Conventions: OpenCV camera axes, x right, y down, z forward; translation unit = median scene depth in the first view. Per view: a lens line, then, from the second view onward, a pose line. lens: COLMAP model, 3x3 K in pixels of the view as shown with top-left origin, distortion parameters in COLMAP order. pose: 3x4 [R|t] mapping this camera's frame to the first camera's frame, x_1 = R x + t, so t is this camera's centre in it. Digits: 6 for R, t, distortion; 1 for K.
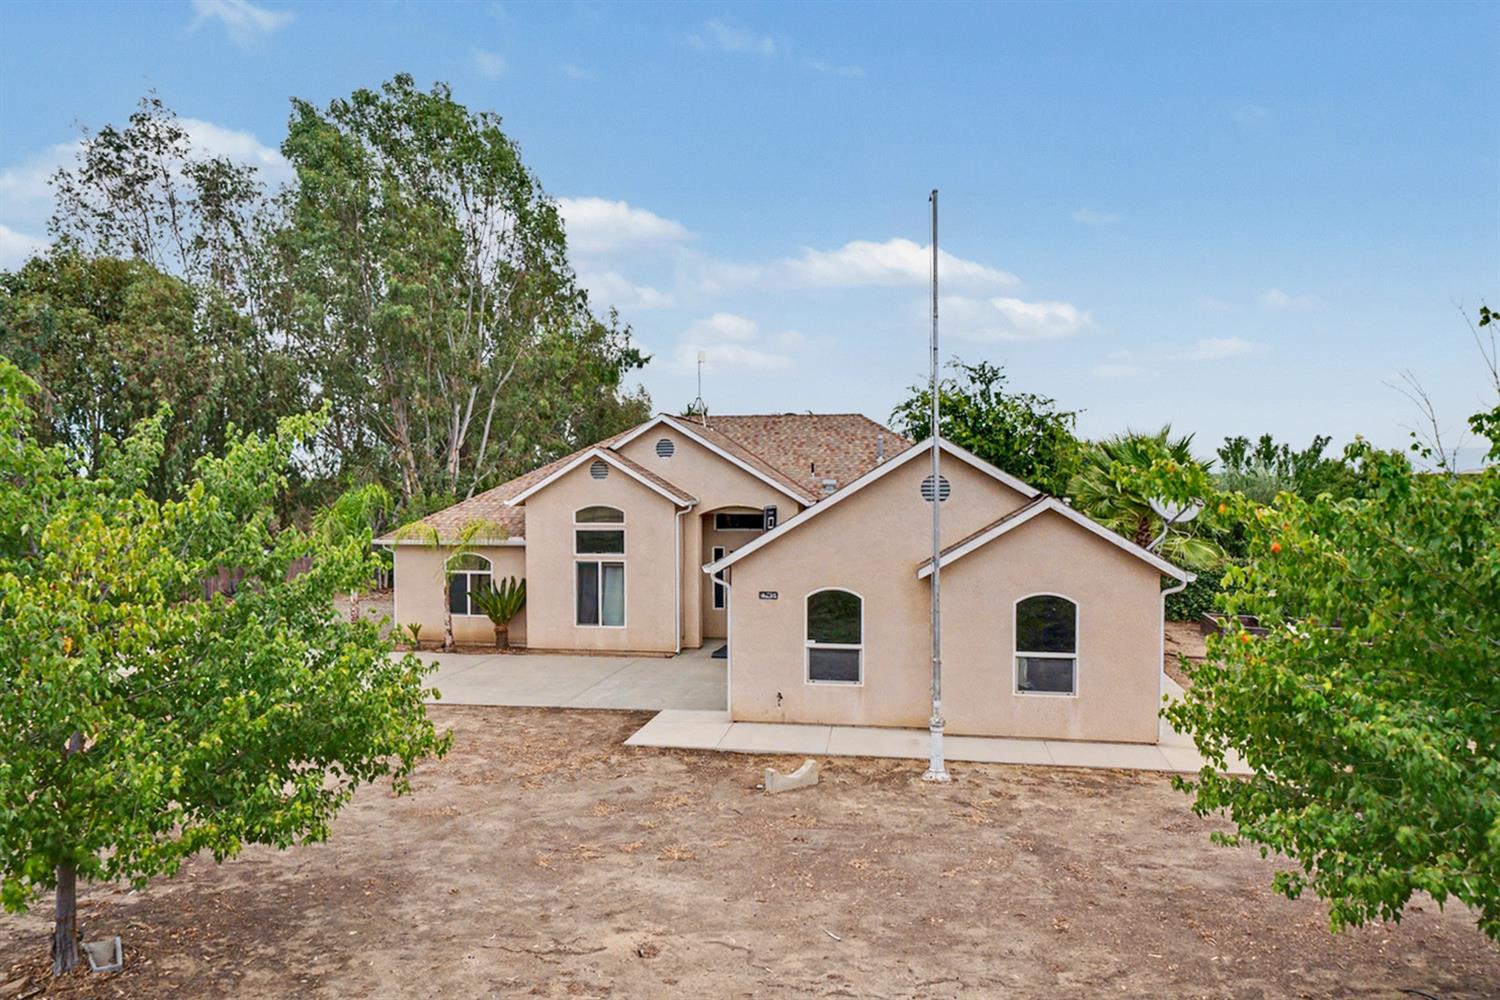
lens RADIAL K [[1014.1, 0, 752.7], [0, 1014.1, 501.1], [0, 0, 1]] dist [0.011430, 0.002794]
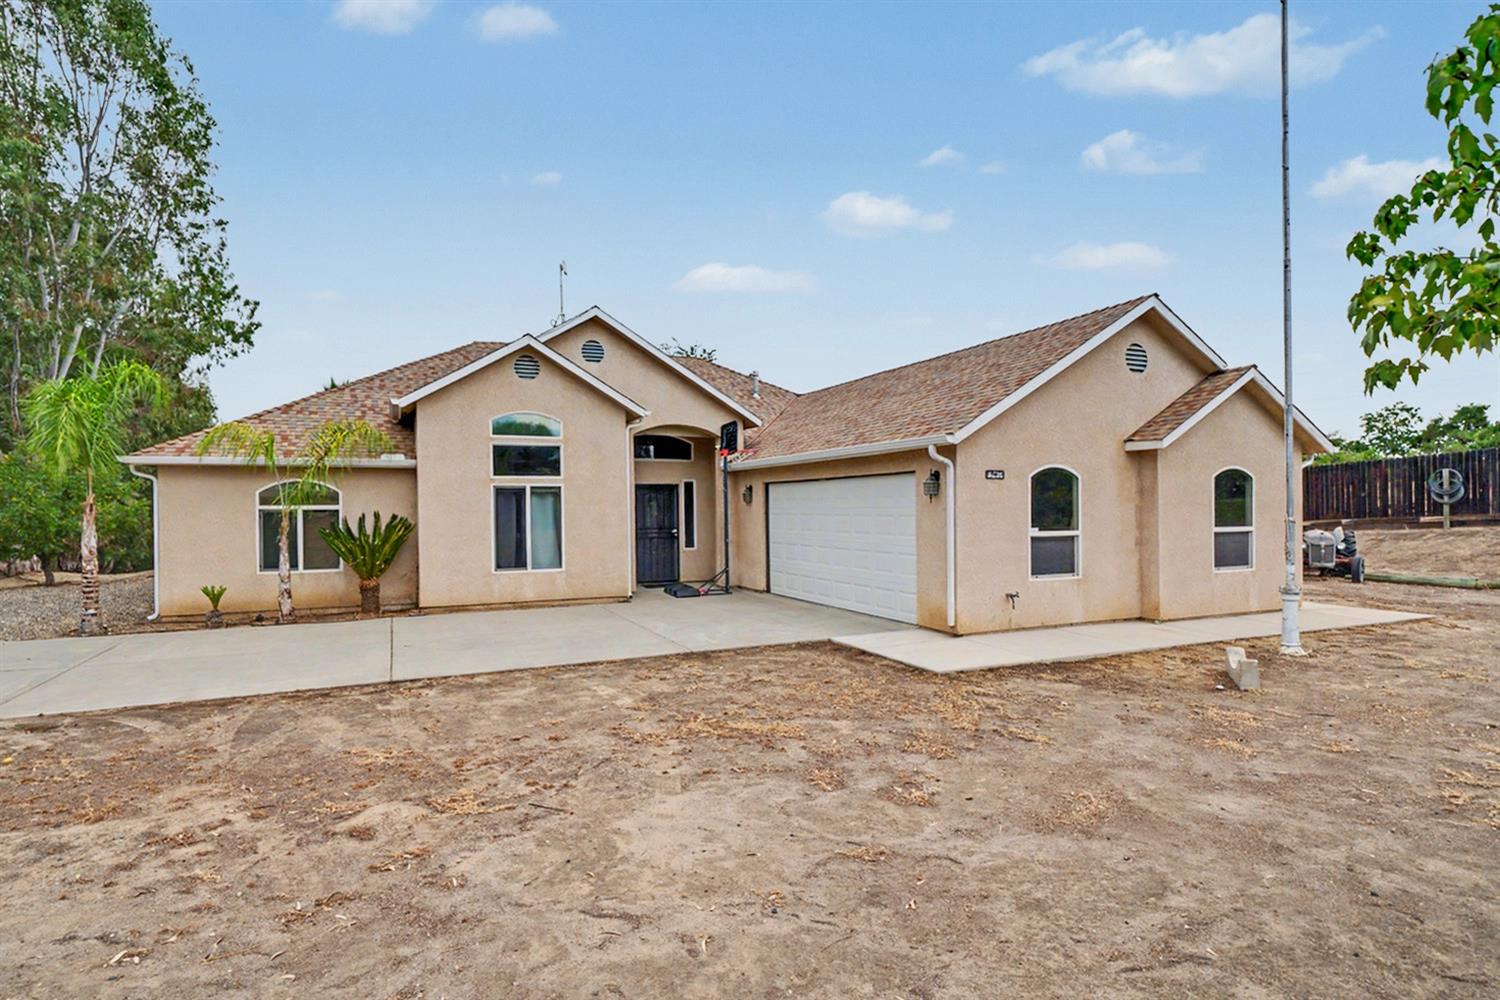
lens RADIAL K [[782.5, 0, 747.8], [0, 782.5, 507.2], [0, 0, 1]] dist [0.001175, 0.000719]
pose [[0.820742, -0.002659, 0.571293, -0.352004], [0.015224, 0.999736, -0.017218, 0.088029], [-0.571096, 0.022829, 0.820566, 0.415701]]
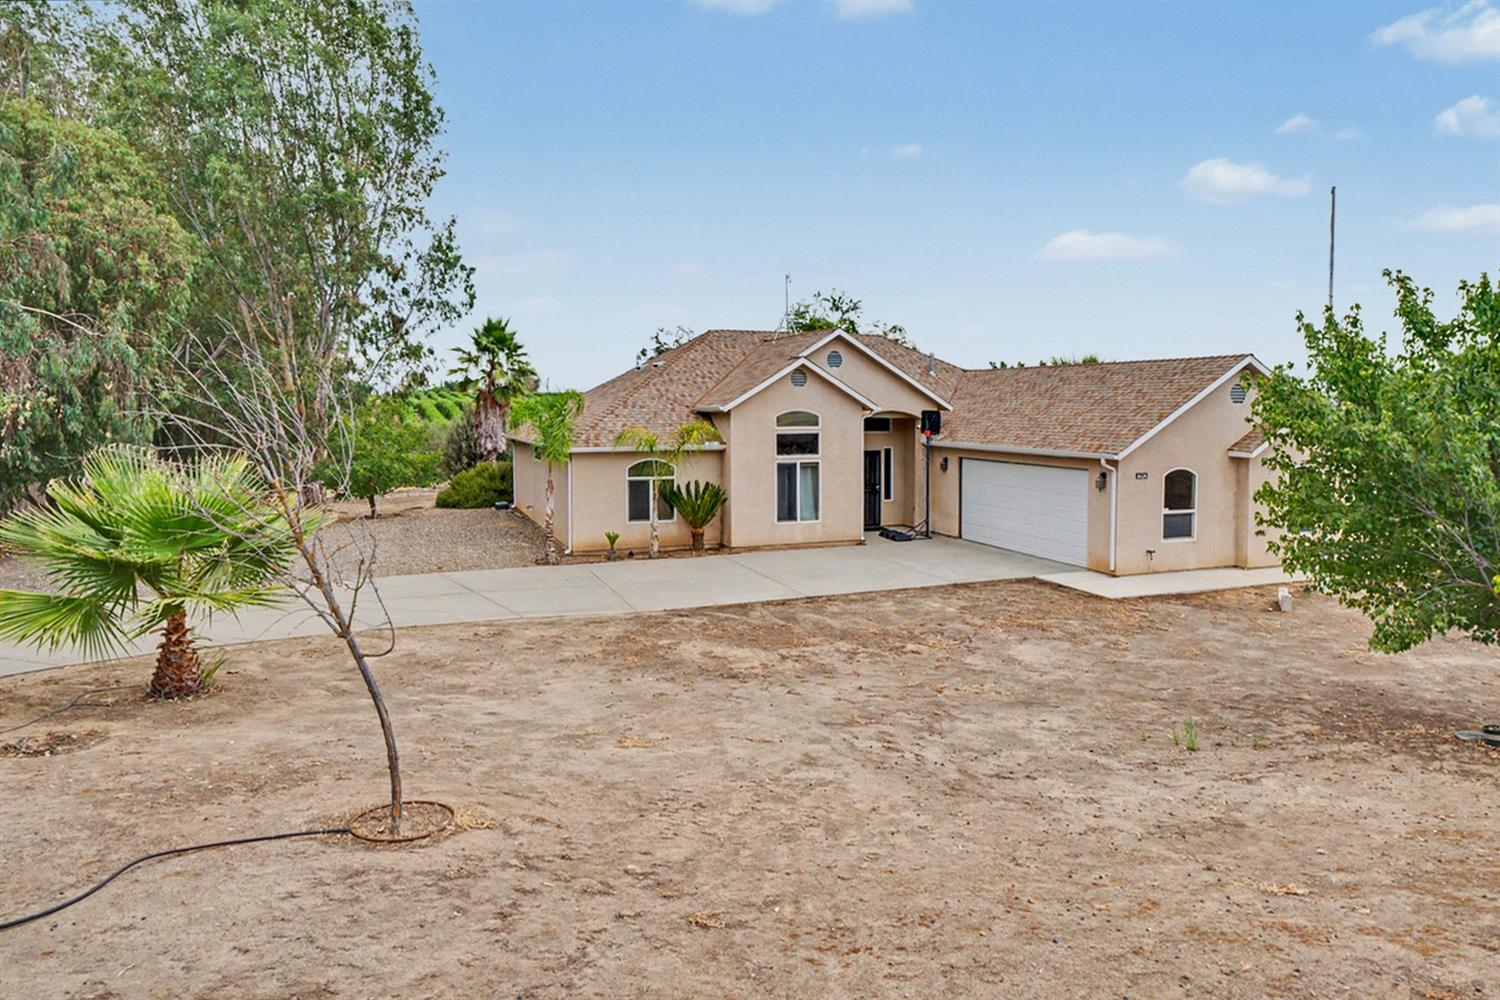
lens RADIAL K [[933.5, 0, 759.1], [0, 933.5, 442.6], [0, 0, 1]] dist [0.004709, 0.001043]
pose [[0.844895, -0.017196, 0.534655, -0.717816], [0.003781, 0.999650, 0.026177, 0.012011], [-0.534918, -0.020095, 0.844665, 0.177933]]
